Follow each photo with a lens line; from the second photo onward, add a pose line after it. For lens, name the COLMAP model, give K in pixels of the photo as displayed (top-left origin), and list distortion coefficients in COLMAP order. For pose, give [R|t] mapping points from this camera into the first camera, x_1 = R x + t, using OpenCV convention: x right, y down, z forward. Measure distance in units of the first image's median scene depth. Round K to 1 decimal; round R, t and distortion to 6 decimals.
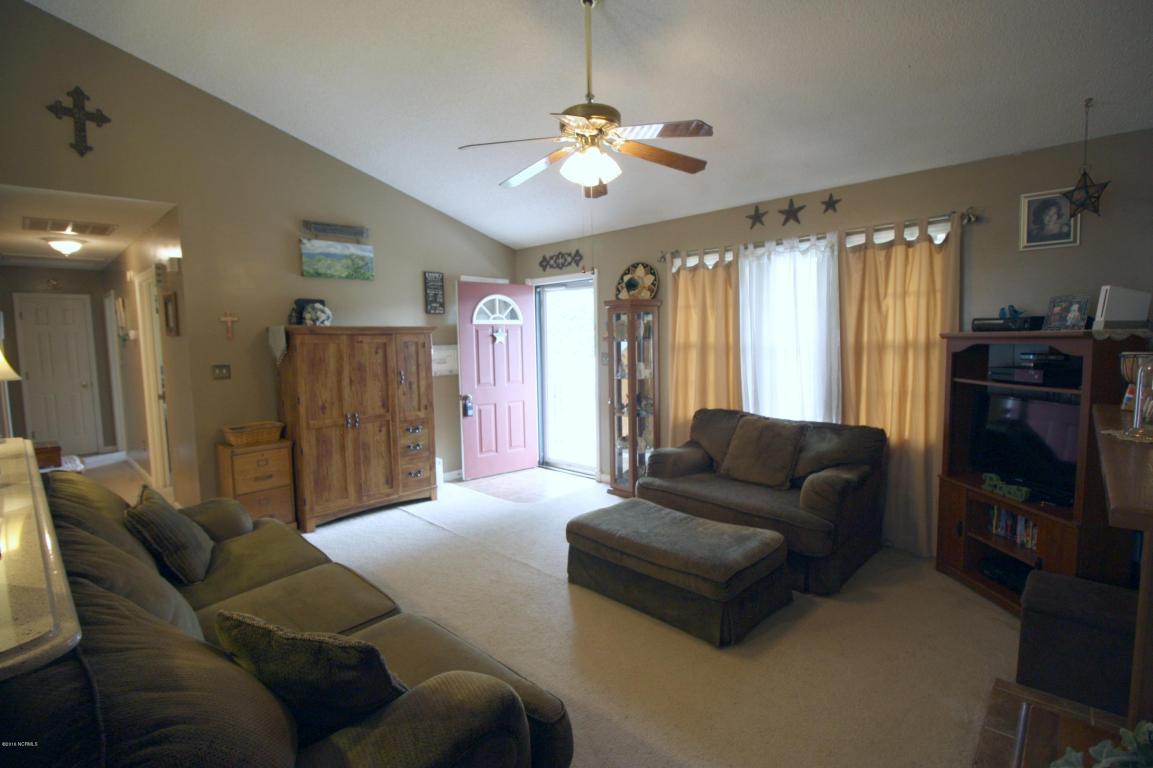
lens RADIAL K [[541.9, 0, 580.3], [0, 541.9, 382.6], [0, 0, 1]] dist [-0.001266, -0.012226]
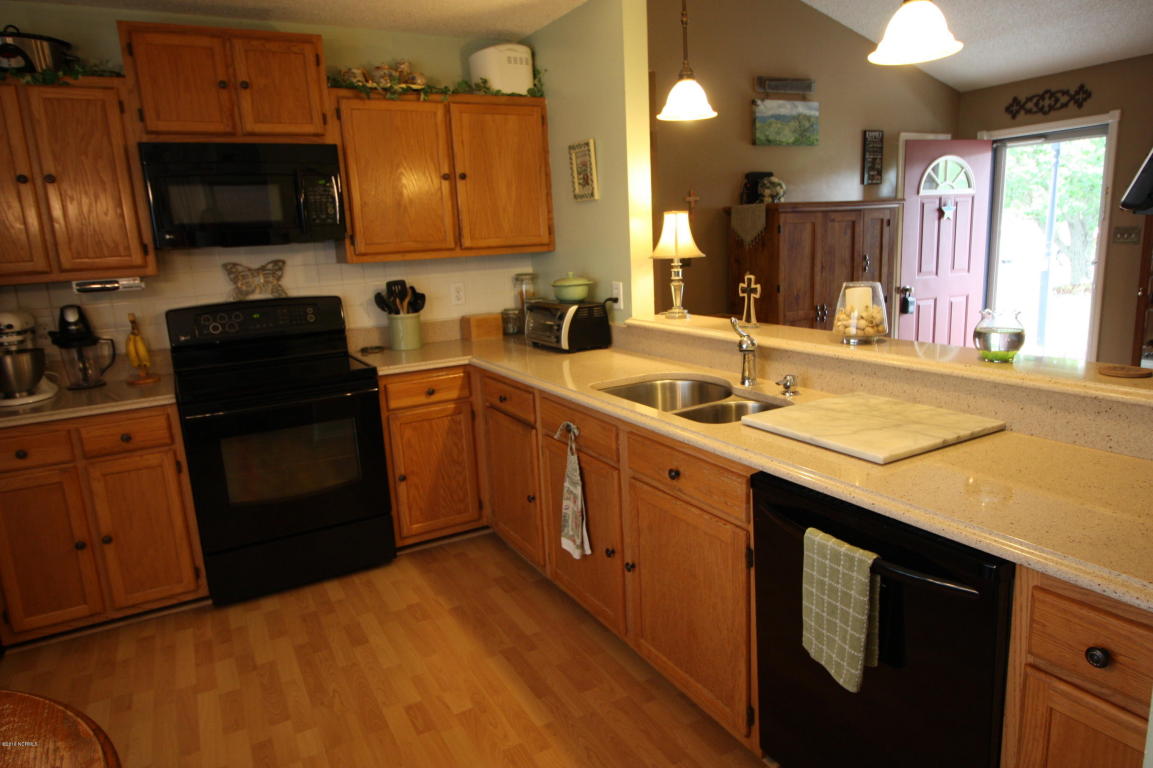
lens RADIAL K [[742.1, 0, 577.4], [0, 742.1, 387.8], [0, 0, 1]] dist [0.000648, -0.000360]
pose [[0.954028, 0.030504, -0.298160, -0.381983], [0.008790, 0.991532, 0.129568, 0.027505], [0.299587, -0.126232, 0.945681, -0.224429]]
